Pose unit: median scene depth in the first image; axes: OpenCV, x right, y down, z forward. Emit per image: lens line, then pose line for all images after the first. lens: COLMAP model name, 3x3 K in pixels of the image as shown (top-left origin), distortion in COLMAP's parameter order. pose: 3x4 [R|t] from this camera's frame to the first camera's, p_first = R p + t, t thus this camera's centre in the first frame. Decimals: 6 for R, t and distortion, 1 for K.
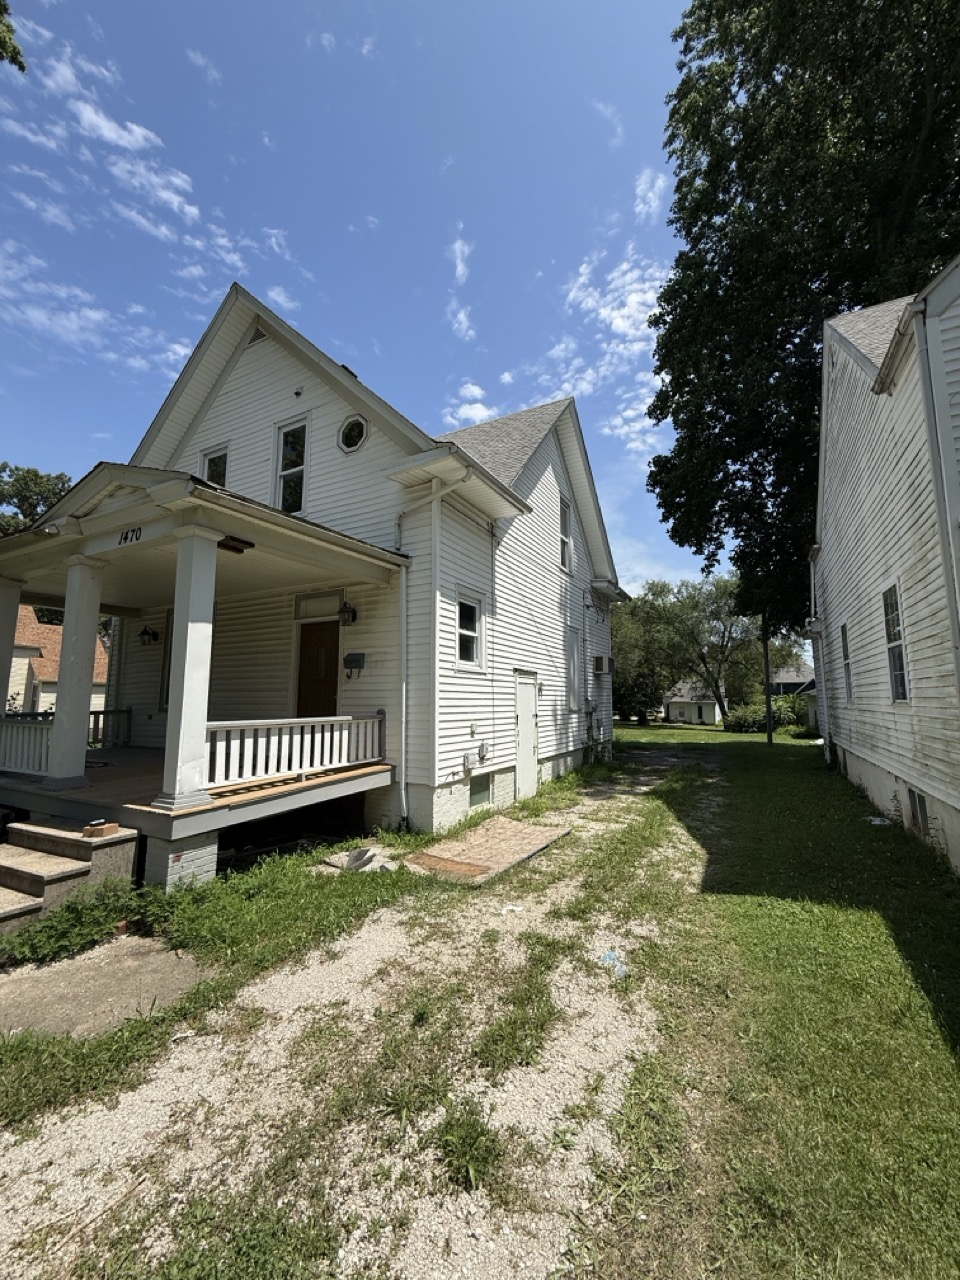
lens RADIAL K [[511.8, 0, 480.0], [0, 511.8, 640.0], [0, 0, 1]] dist [-0.001190, 0.000093]
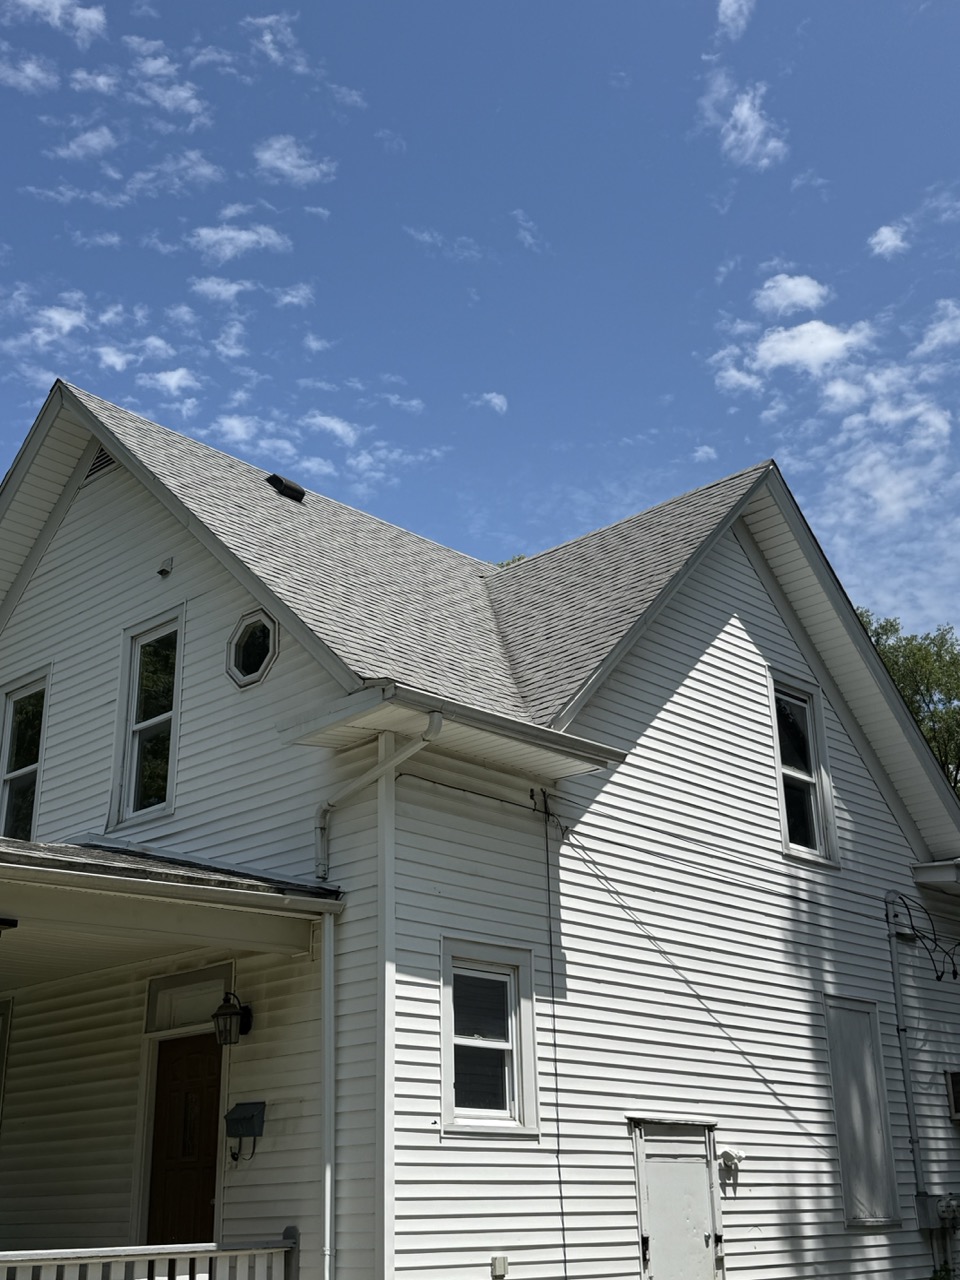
lens RADIAL K [[1485.9, 0, 480.0], [0, 1485.9, 640.0], [0, 0, 1]] dist [0.188999, -0.467416]
pose [[0.965072, -0.112261, -0.236713, 0.321674], [0.052061, 0.967698, -0.246677, -0.030803], [0.256759, 0.225738, 0.939743, -0.341894]]
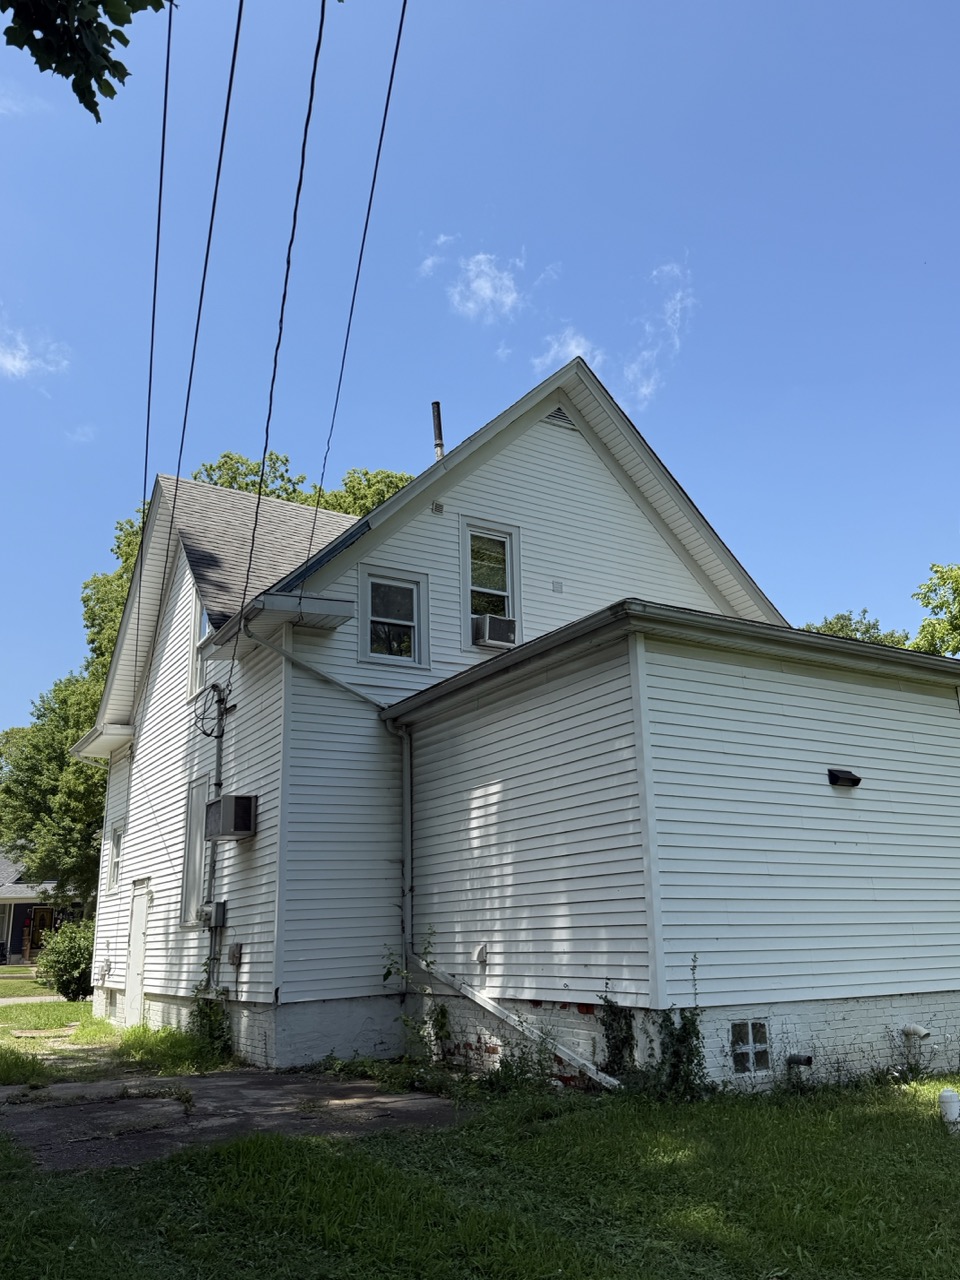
lens RADIAL K [[1008.9, 0, 480.0], [0, 1008.9, 640.0], [0, 0, 1]] dist [0.031213, -0.002598]
pose [[-0.509857, -0.235536, -0.827387, 1.521735], [0.122857, 0.931992, -0.341022, 0.391977], [0.851441, -0.275522, -0.446245, 2.750969]]
